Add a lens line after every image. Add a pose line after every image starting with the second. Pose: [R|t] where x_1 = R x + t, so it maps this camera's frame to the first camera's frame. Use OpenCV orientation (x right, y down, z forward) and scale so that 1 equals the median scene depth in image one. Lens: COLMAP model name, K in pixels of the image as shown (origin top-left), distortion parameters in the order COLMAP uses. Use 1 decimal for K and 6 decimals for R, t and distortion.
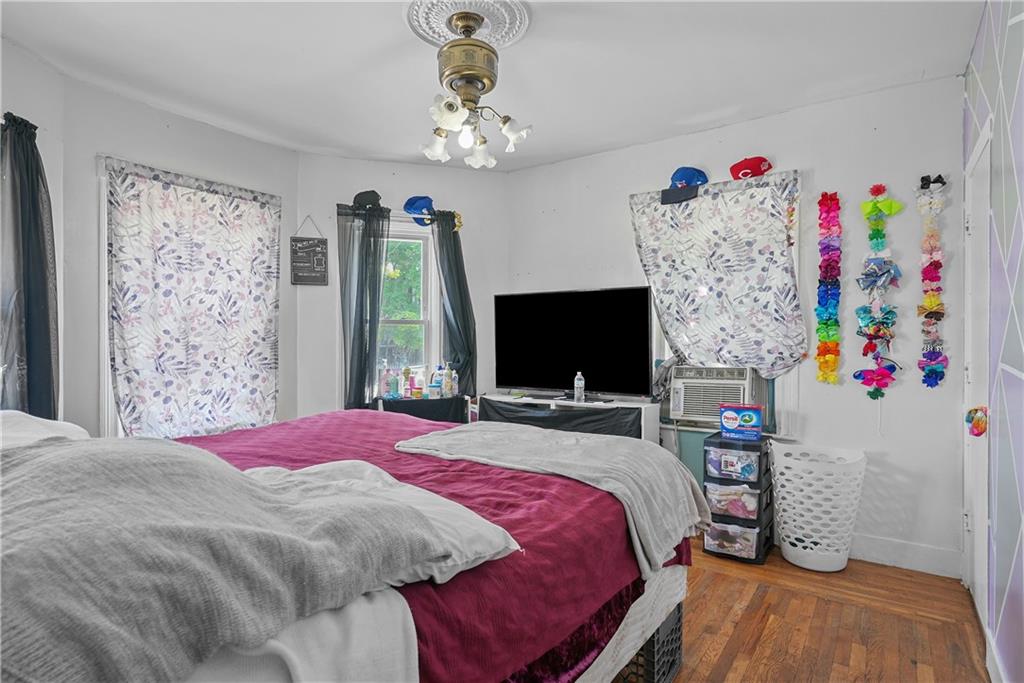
lens RADIAL K [[541.0, 0, 512.0], [0, 541.0, 341.5], [0, 0, 1]] dist [-0.000656, -0.000023]
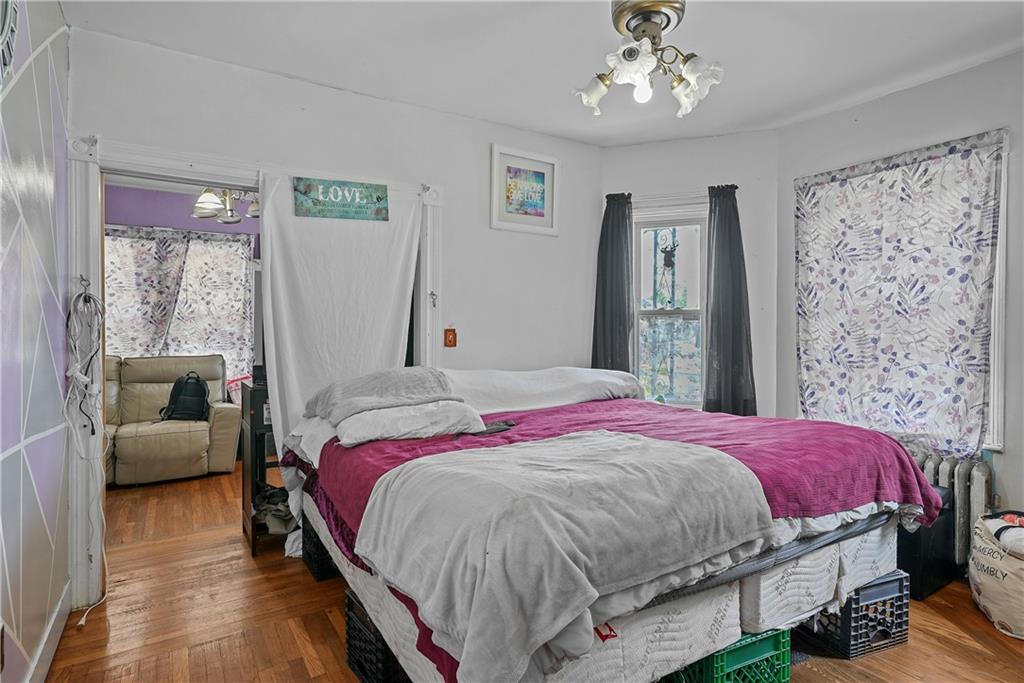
lens RADIAL K [[542.7, 0, 513.3], [0, 542.7, 335.1], [0, 0, 1]] dist [-0.000796, 0.000083]
pose [[-0.383272, 0.002471, -0.923632, 0.506636], [-0.003022, 0.999988, 0.003929, -0.000543], [0.923631, 0.004297, -0.383260, 0.750090]]
